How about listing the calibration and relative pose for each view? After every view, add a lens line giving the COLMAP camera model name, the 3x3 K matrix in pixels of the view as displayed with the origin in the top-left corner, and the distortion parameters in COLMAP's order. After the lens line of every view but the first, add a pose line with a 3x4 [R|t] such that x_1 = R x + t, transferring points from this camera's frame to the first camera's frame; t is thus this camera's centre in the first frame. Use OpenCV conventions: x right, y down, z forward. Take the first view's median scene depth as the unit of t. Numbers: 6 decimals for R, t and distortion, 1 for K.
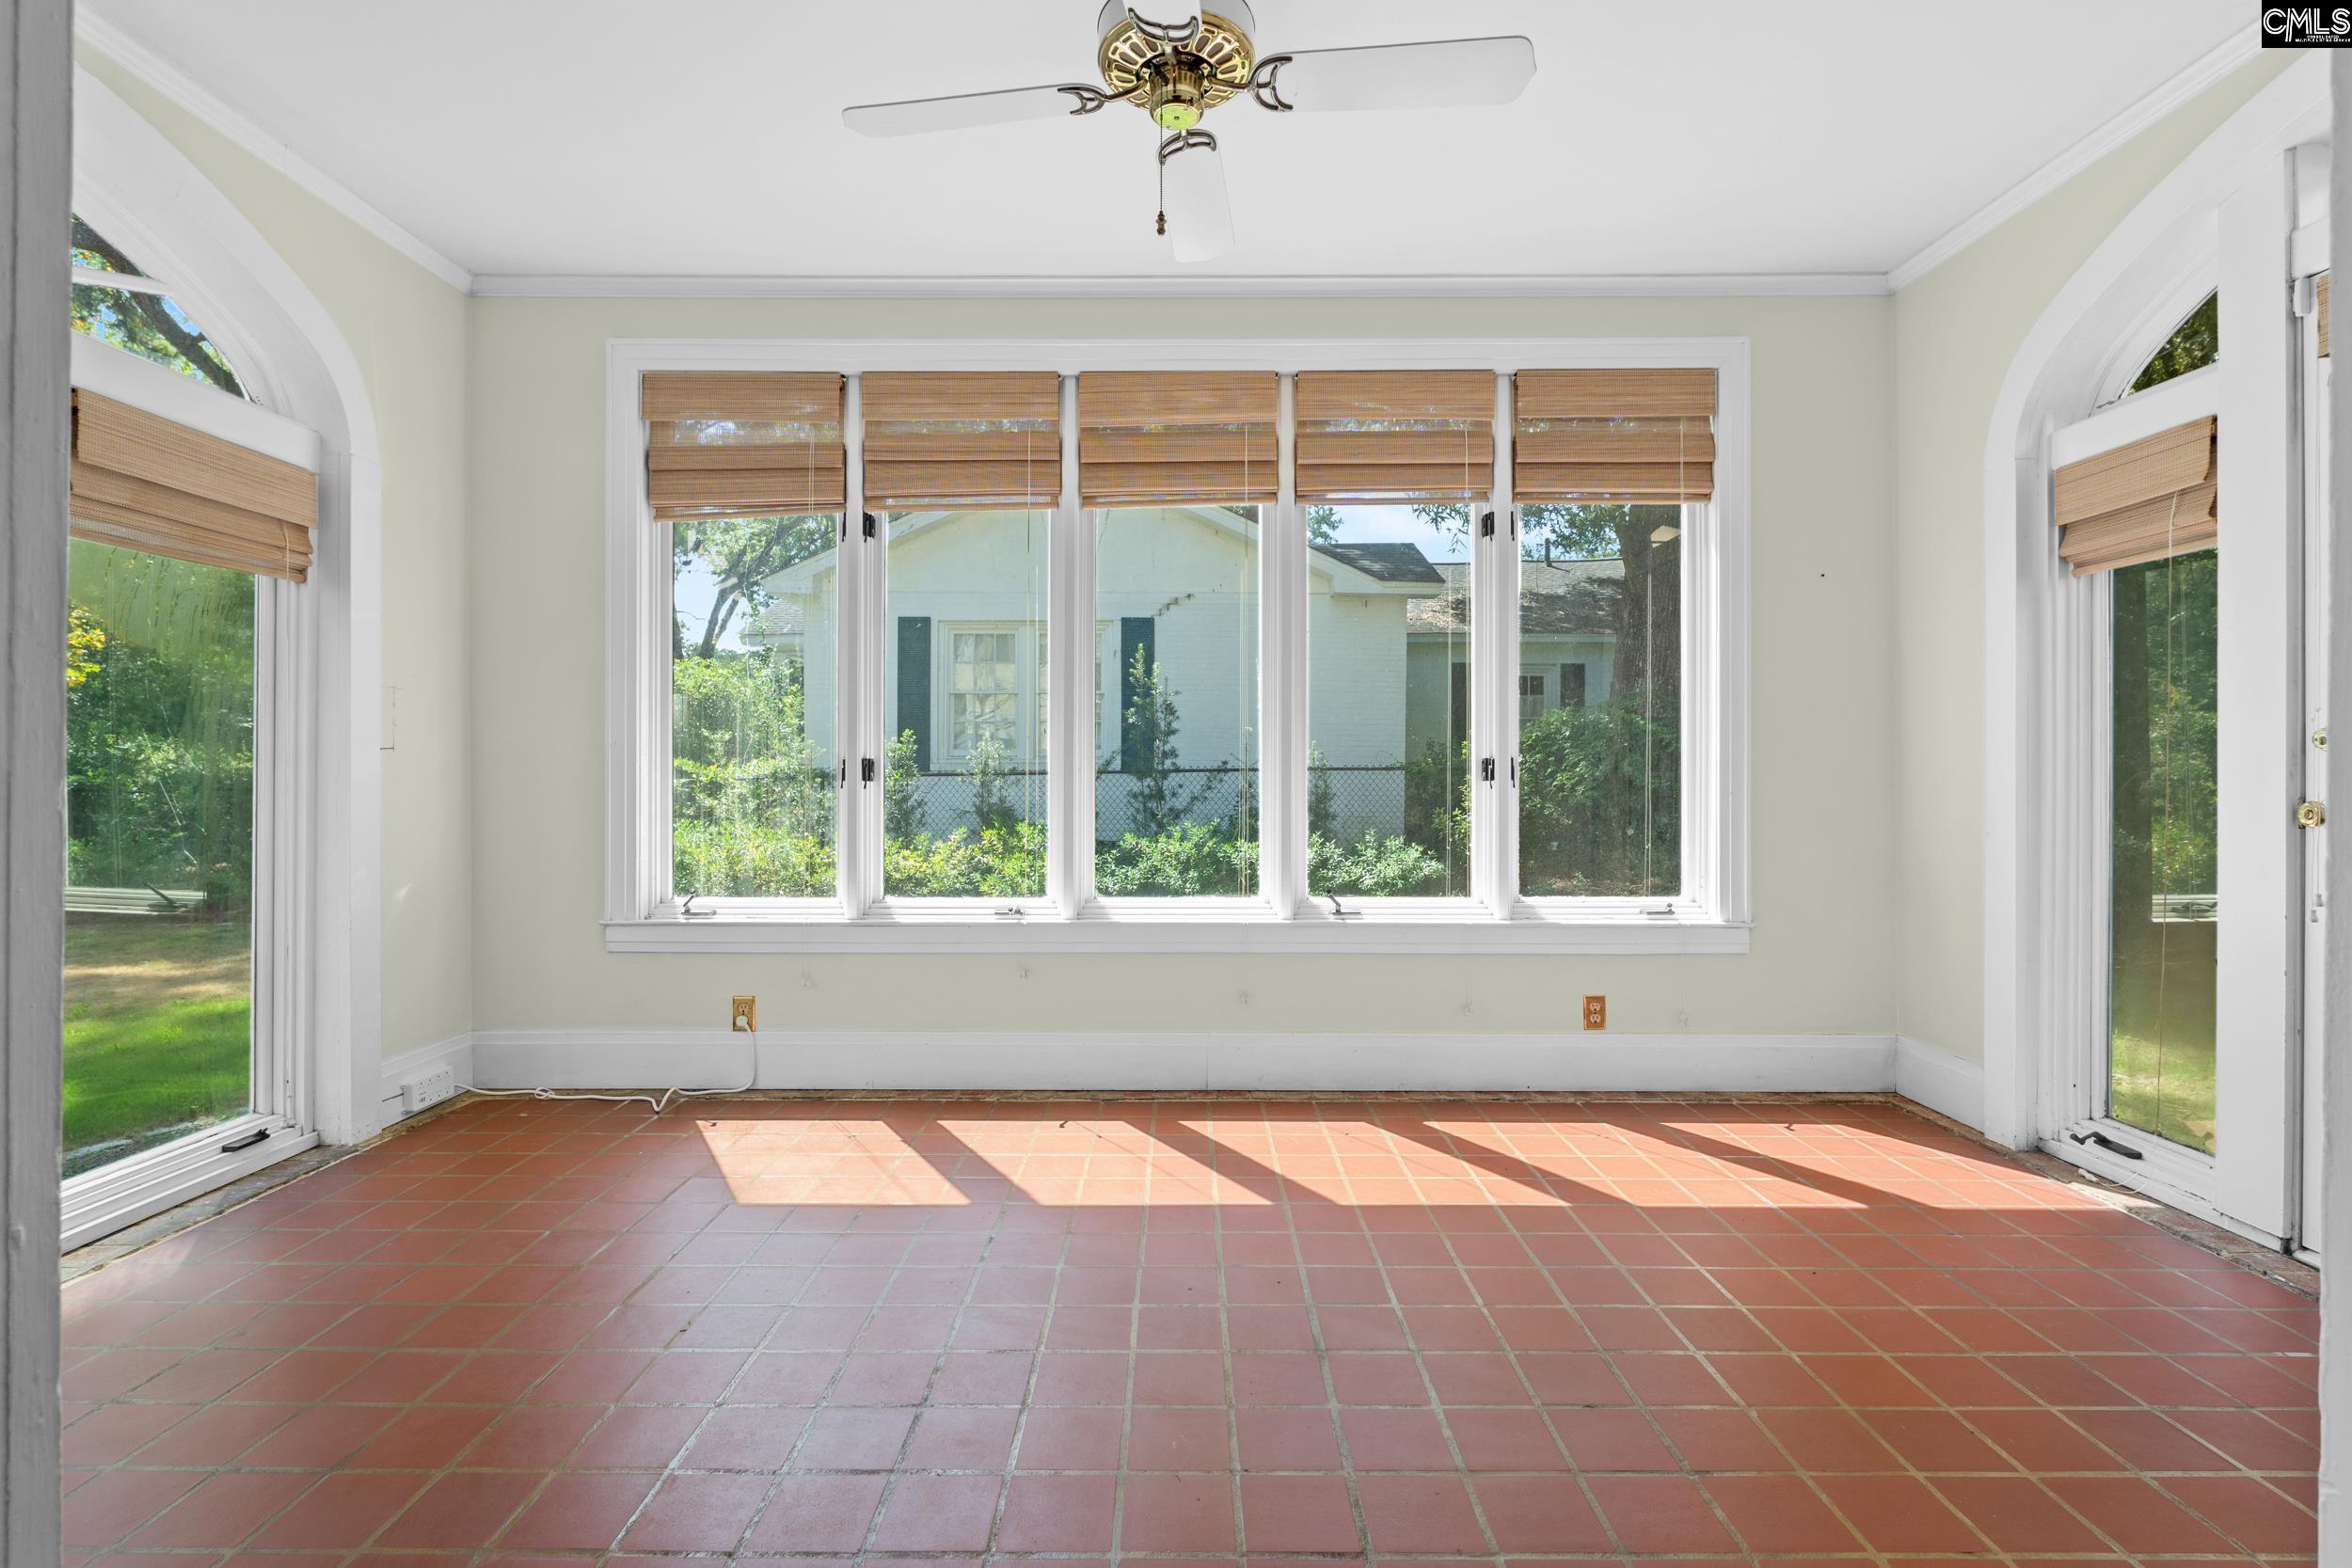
lens RADIAL K [[1089.4, 0, 1170.2], [0, 1089.4, 768.5], [0, 0, 1]] dist [-0.002877, -0.000348]
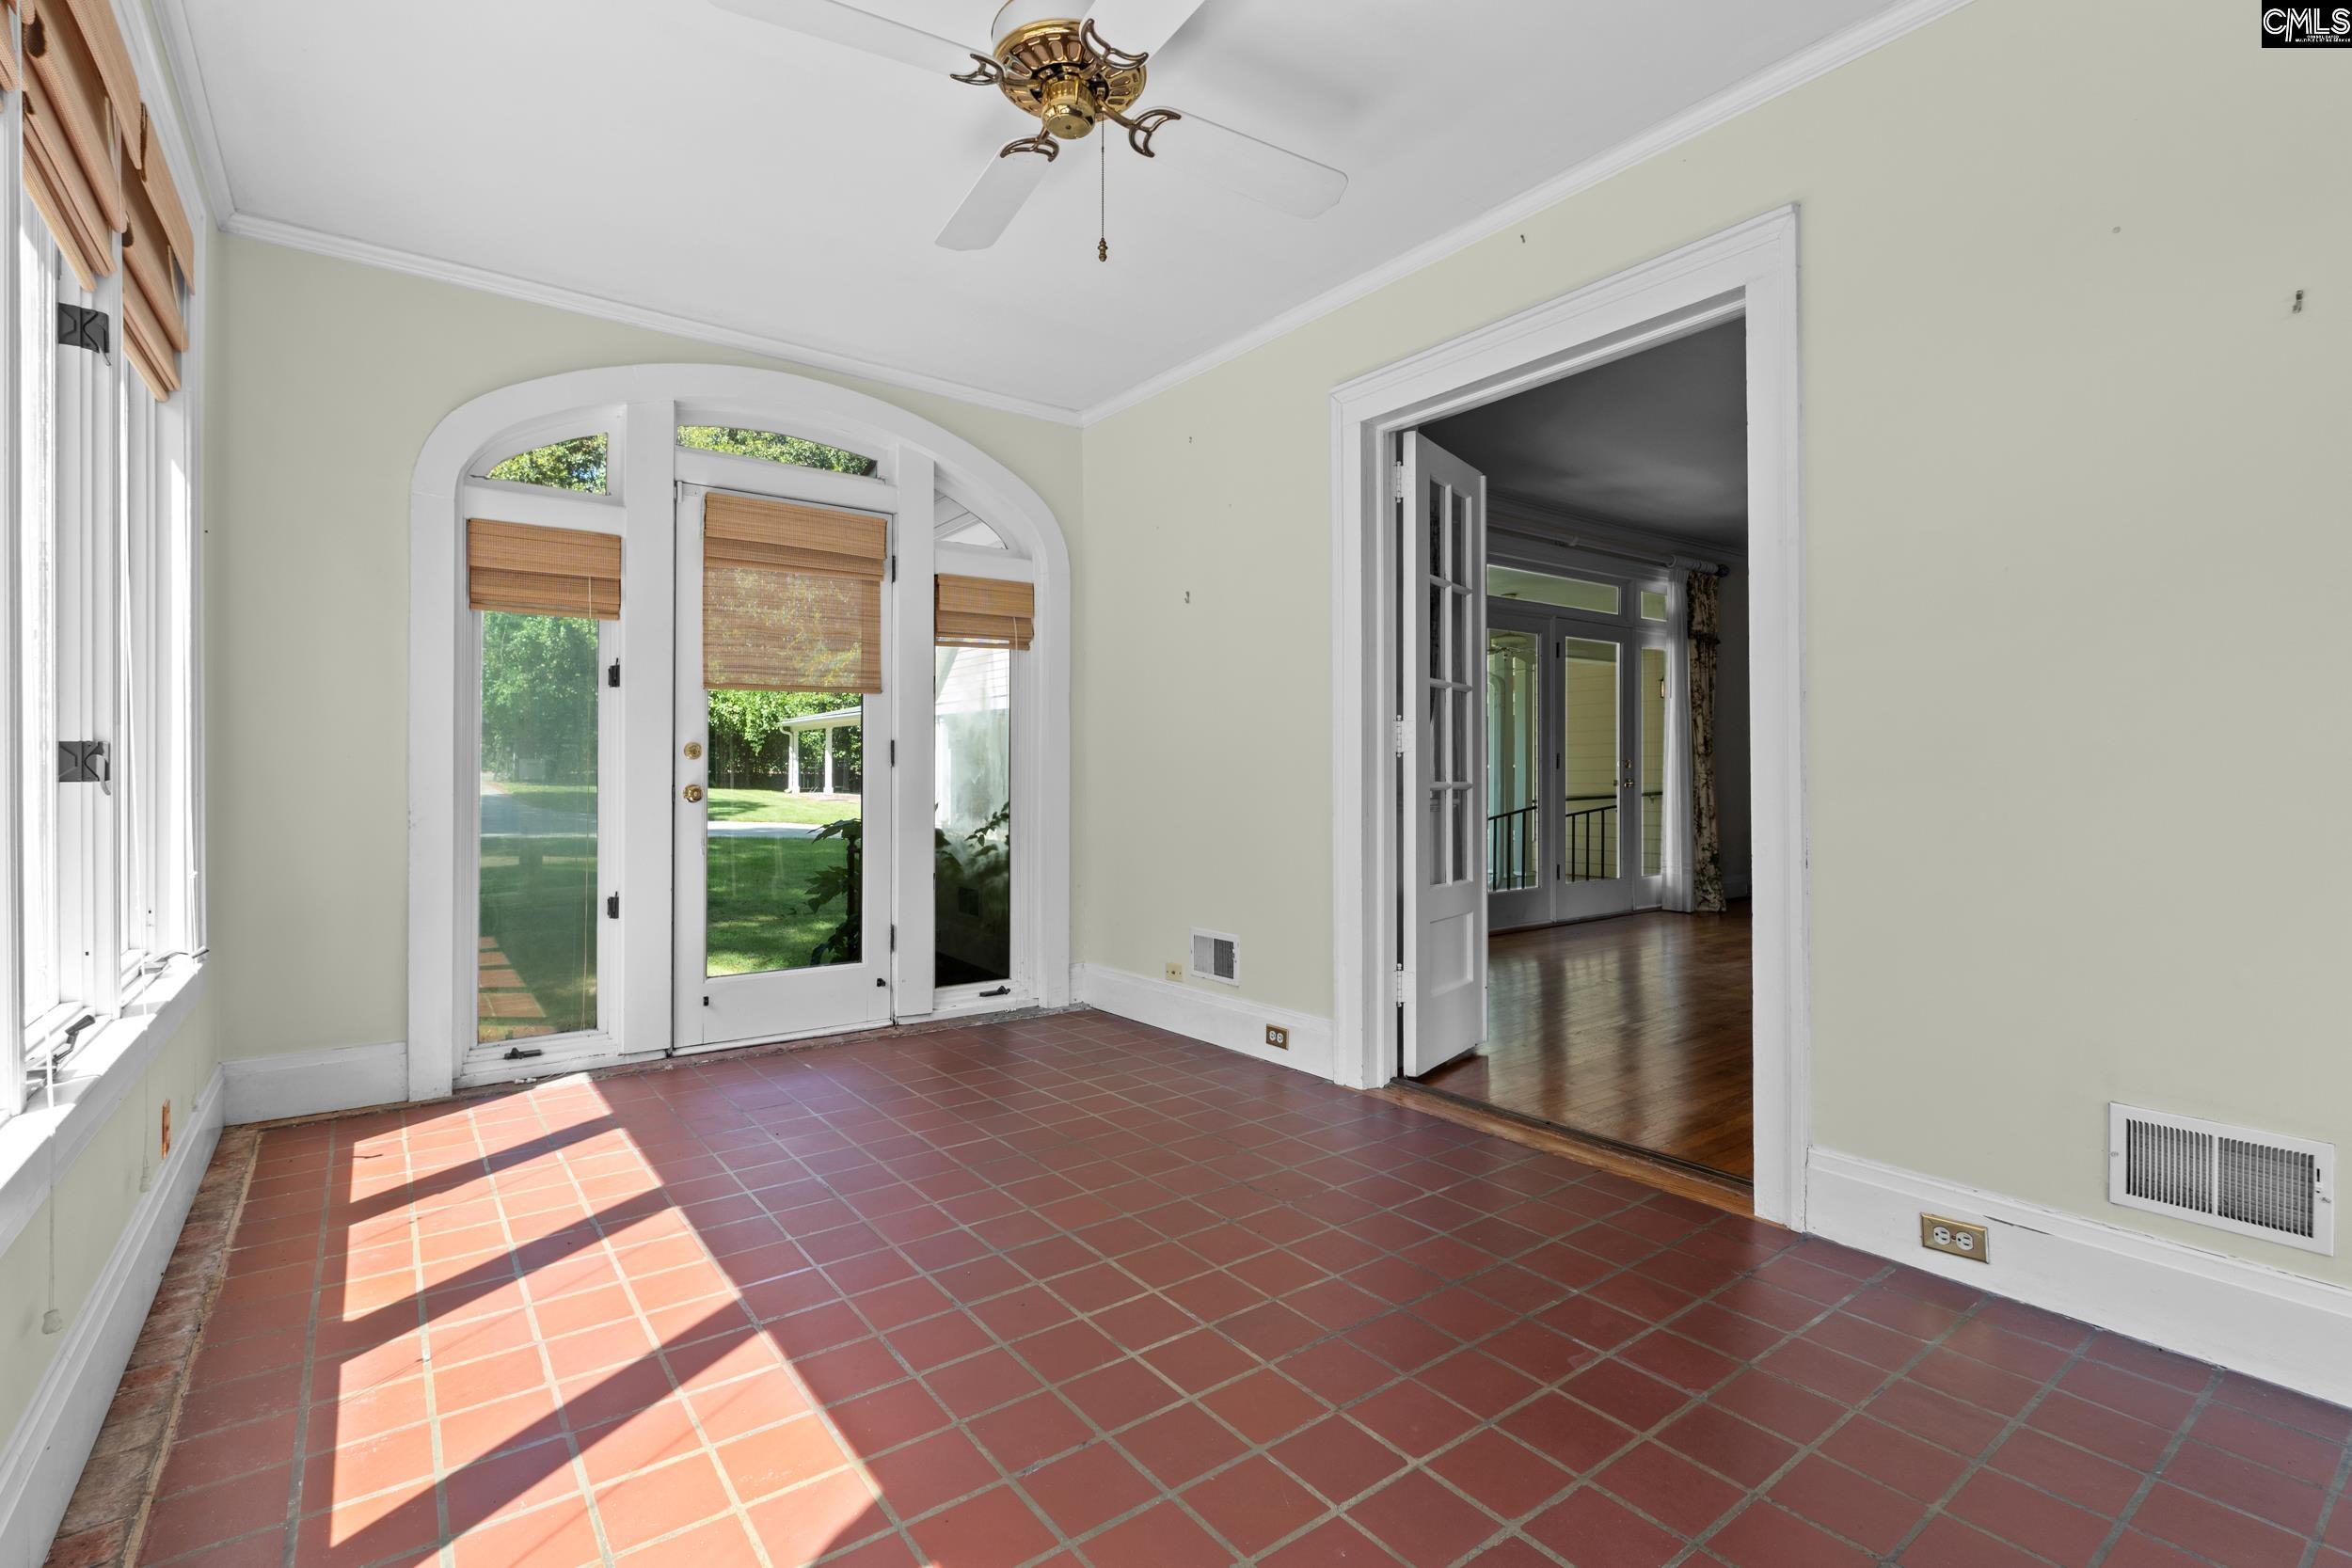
lens RADIAL K [[1089.4, 0, 1170.2], [0, 1089.4, 768.5], [0, 0, 1]] dist [-0.002877, -0.000348]
pose [[-0.608255, 0.001743, 0.793740, -0.652779], [-0.005833, 0.999961, -0.006665, 0.005318], [-0.793720, -0.008684, -0.608221, 1.172191]]
